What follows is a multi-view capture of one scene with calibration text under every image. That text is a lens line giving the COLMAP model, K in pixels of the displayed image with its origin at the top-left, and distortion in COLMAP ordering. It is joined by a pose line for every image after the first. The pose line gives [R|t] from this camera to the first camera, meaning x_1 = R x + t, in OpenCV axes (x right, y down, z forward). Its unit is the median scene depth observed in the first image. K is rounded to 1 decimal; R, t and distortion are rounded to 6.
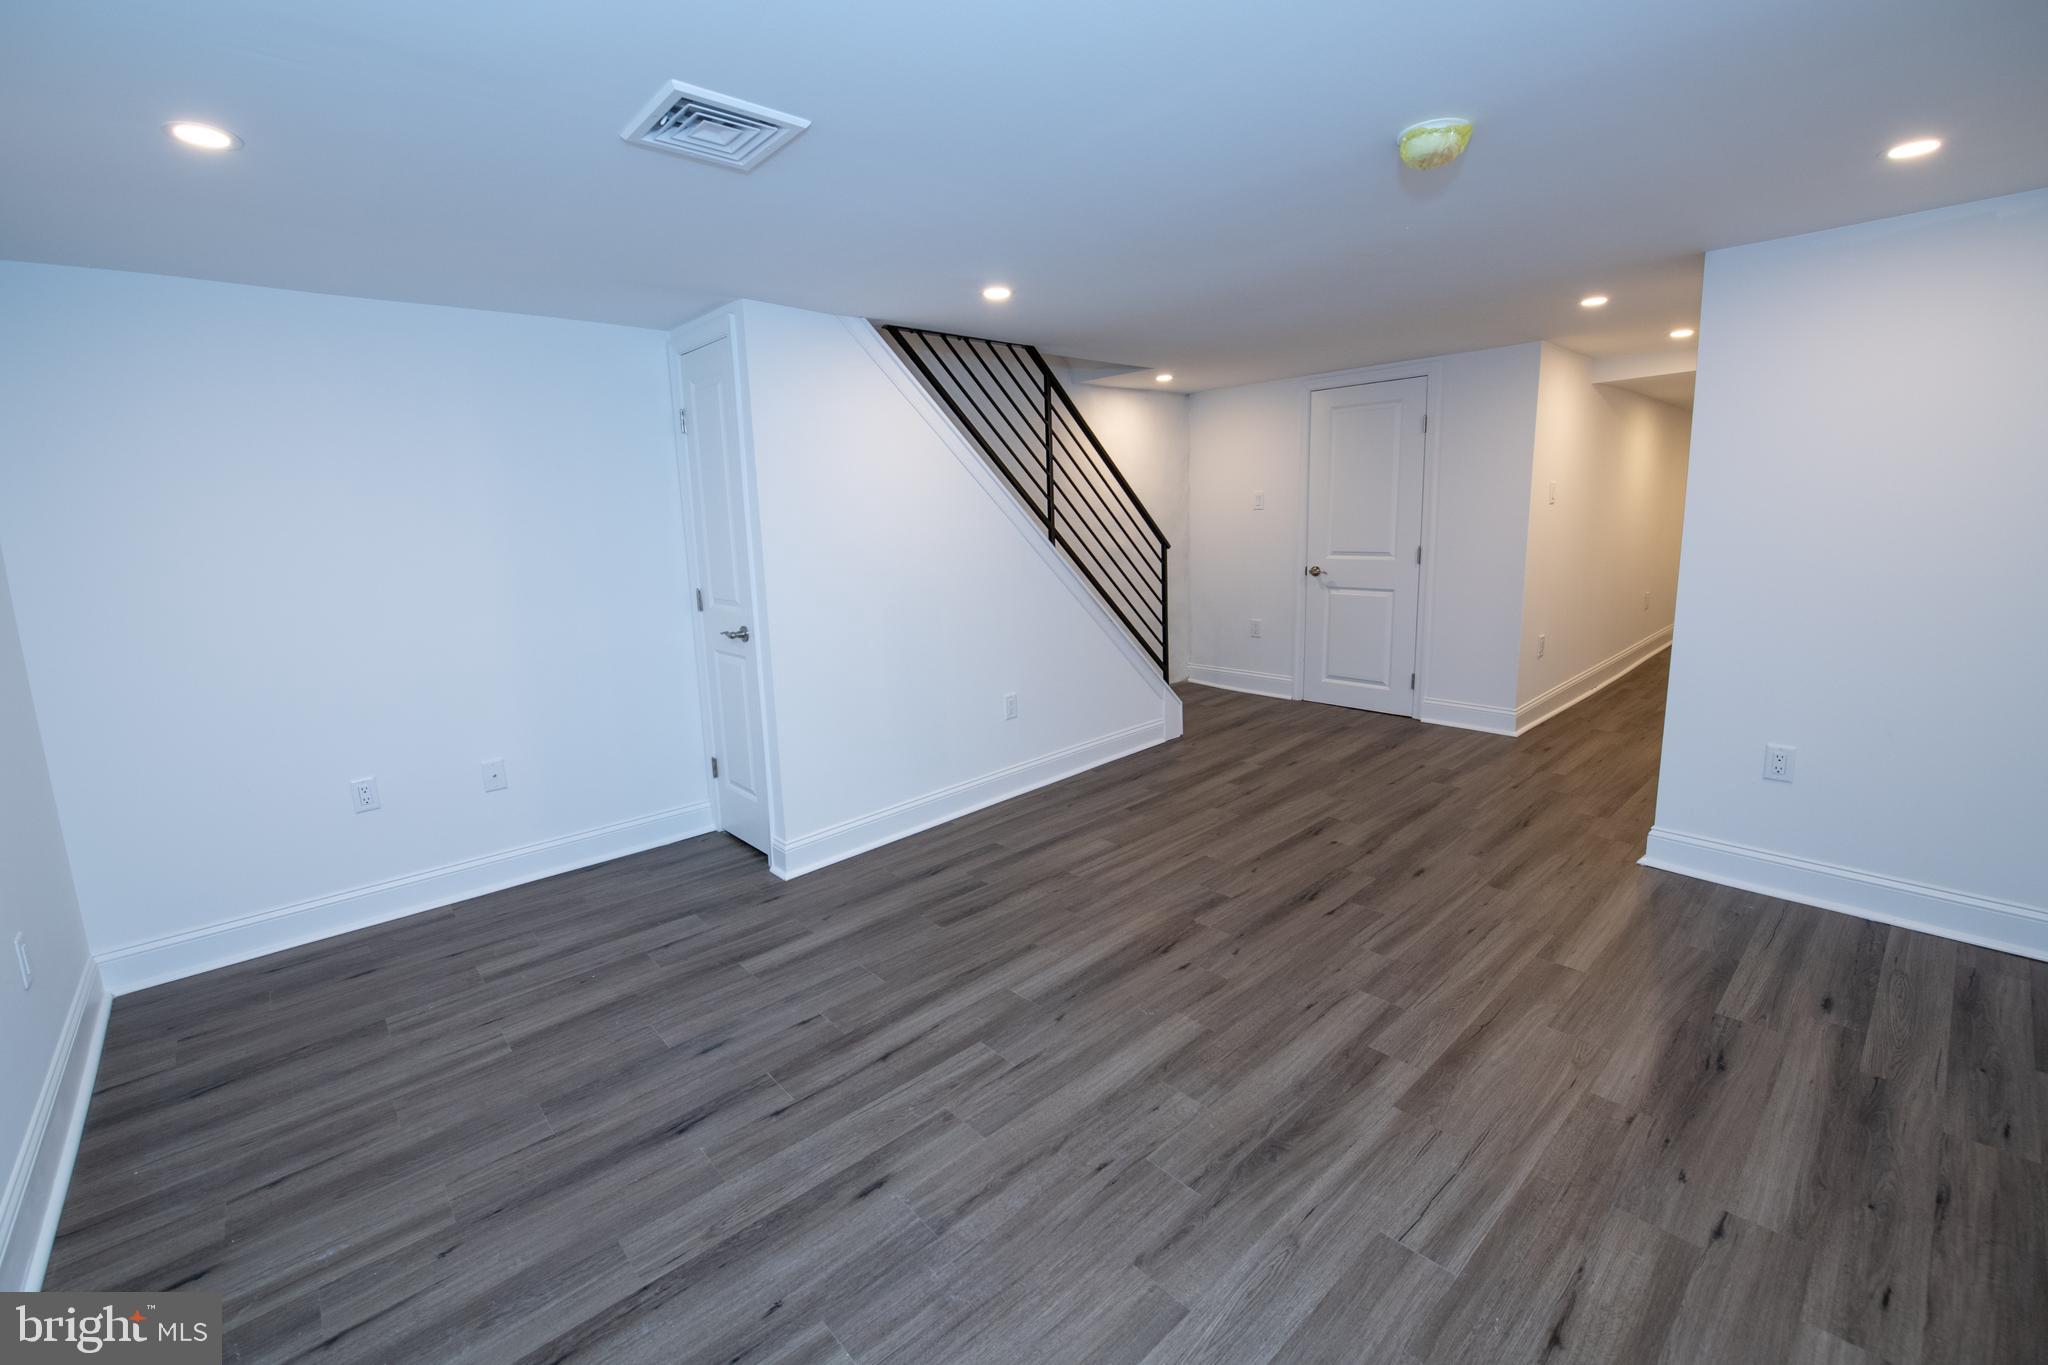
lens RADIAL K [[838.9, 0, 1026.4], [0, 838.9, 688.9], [0, 0, 1]] dist [-0.017297, -0.002509]
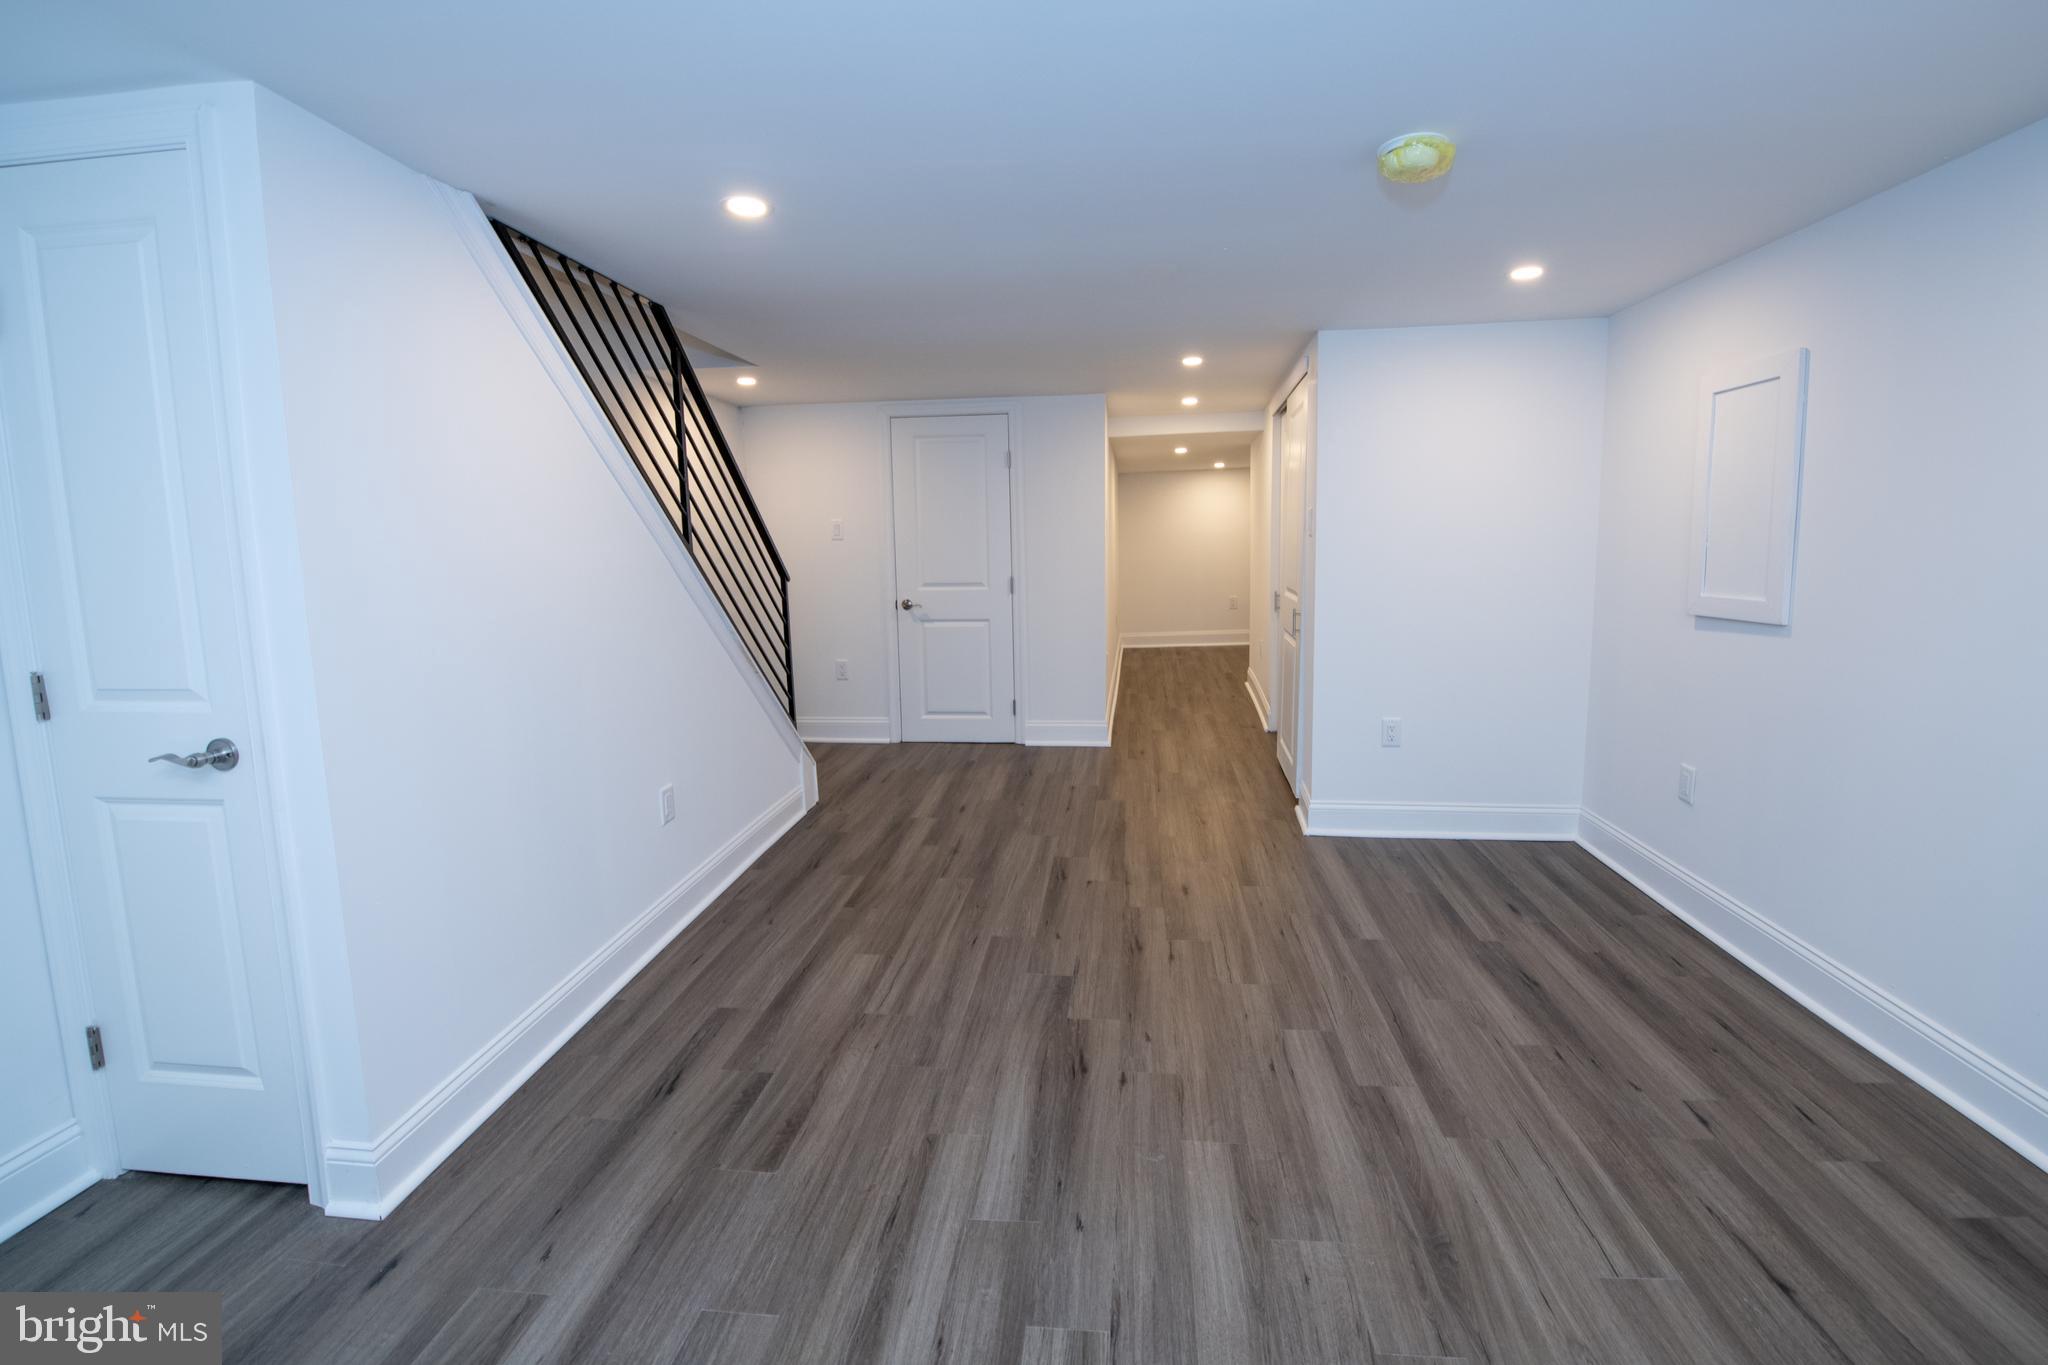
lens RADIAL K [[838.9, 0, 1035.1], [0, 838.9, 663.8], [0, 0, 1]] dist [-0.017297, -0.002509]
pose [[0.741790, -0.077193, 0.666175, -0.341558], [0.130838, 0.990923, -0.030866, -0.046672], [-0.657746, 0.110057, 0.745156, 0.369458]]
